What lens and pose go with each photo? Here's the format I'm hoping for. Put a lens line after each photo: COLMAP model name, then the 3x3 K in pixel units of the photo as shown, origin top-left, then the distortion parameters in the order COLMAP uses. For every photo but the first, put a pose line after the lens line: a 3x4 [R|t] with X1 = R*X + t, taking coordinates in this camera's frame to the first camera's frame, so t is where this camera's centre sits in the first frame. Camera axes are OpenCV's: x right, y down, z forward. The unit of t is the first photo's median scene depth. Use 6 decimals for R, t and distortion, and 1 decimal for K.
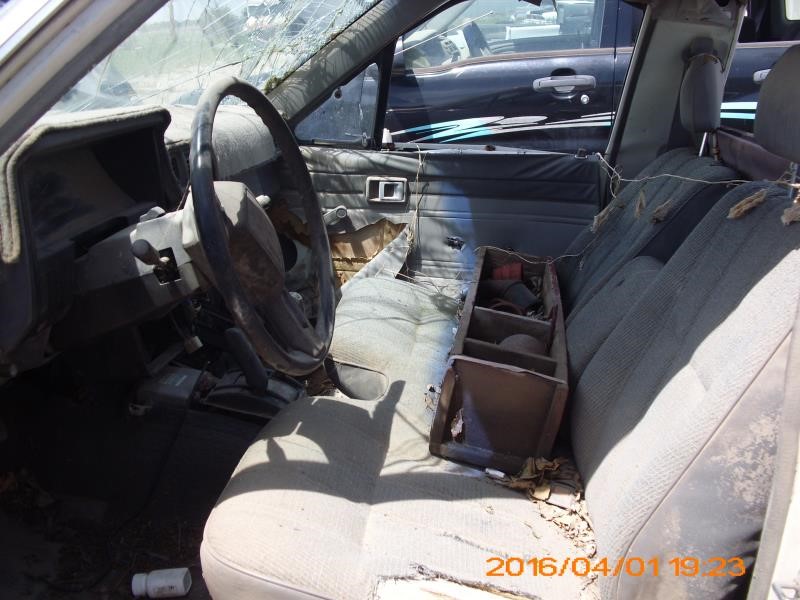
lens RADIAL K [[878.2, 0, 400.0], [0, 878.2, 300.0], [0, 0, 1]] dist [-0.103612, -0.002061]
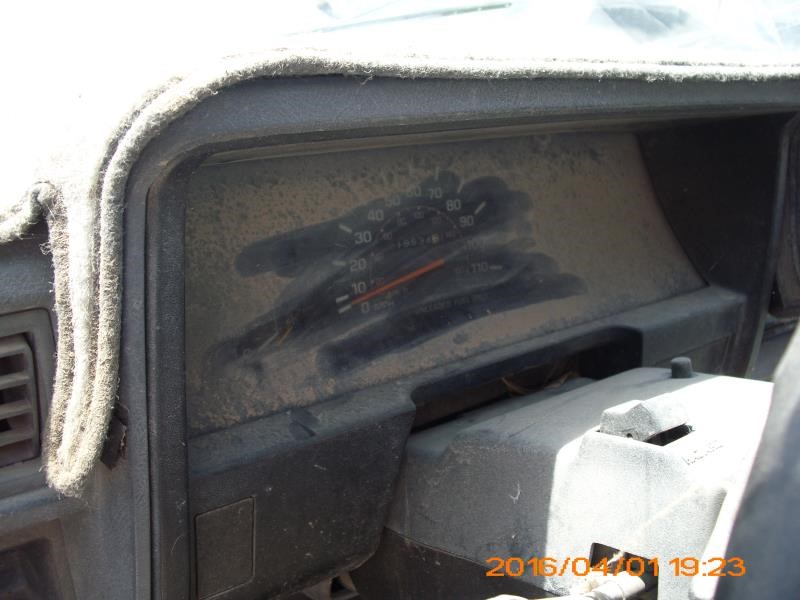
lens RADIAL K [[878.2, 0, 400.0], [0, 878.2, 300.0], [0, 0, 1]] dist [-0.103612, -0.002061]
pose [[0.717613, 0.288459, -0.633895, -0.169853], [-0.259128, 0.955433, 0.141426, -0.155708], [0.646439, 0.062771, 0.760379, 0.724181]]
